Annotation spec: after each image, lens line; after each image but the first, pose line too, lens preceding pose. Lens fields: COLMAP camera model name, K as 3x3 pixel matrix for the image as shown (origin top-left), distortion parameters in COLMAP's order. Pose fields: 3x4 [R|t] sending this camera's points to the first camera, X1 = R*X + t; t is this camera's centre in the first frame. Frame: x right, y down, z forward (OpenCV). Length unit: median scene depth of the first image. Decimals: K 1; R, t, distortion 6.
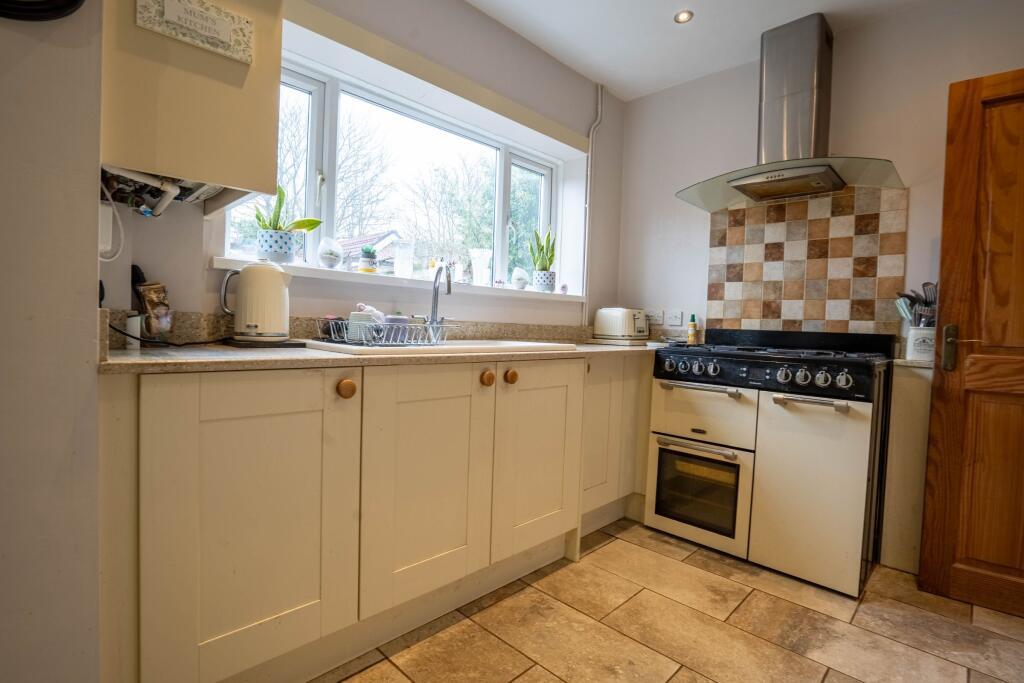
lens RADIAL K [[486.1, 0, 512.4], [0, 486.1, 329.0], [0, 0, 1]] dist [-0.038237, -0.000124]
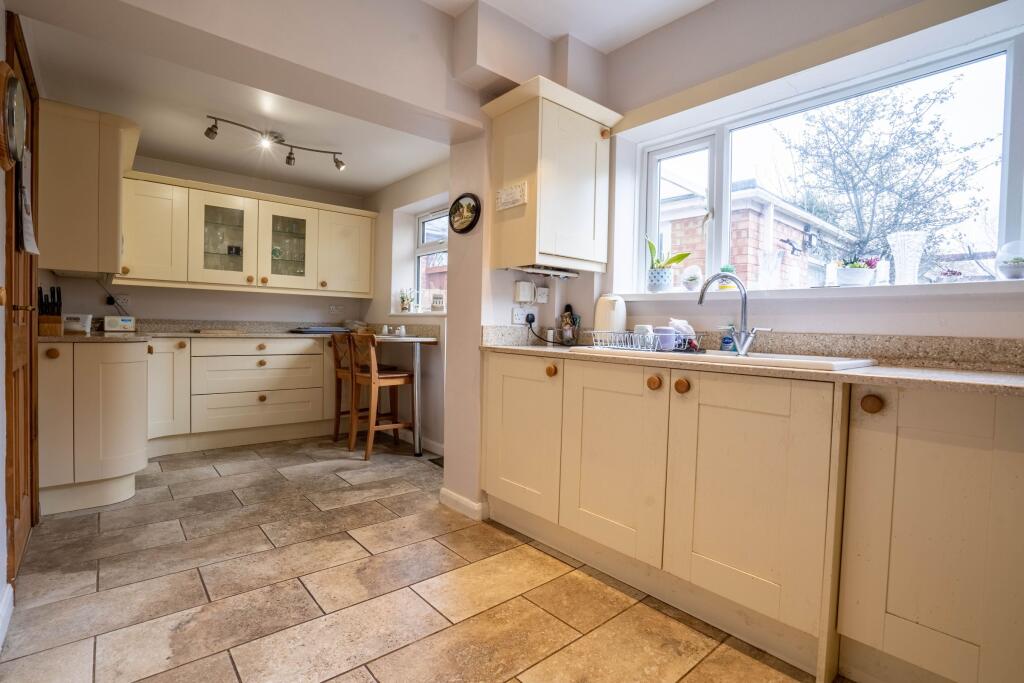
lens RADIAL K [[486.1, 0, 512.4], [0, 486.1, 329.0], [0, 0, 1]] dist [-0.038237, -0.000124]
pose [[-0.075758, -0.033288, -0.996570, 0.988731], [-0.038658, 0.998789, -0.030424, 0.028725], [0.996377, 0.036221, -0.076953, 0.742993]]
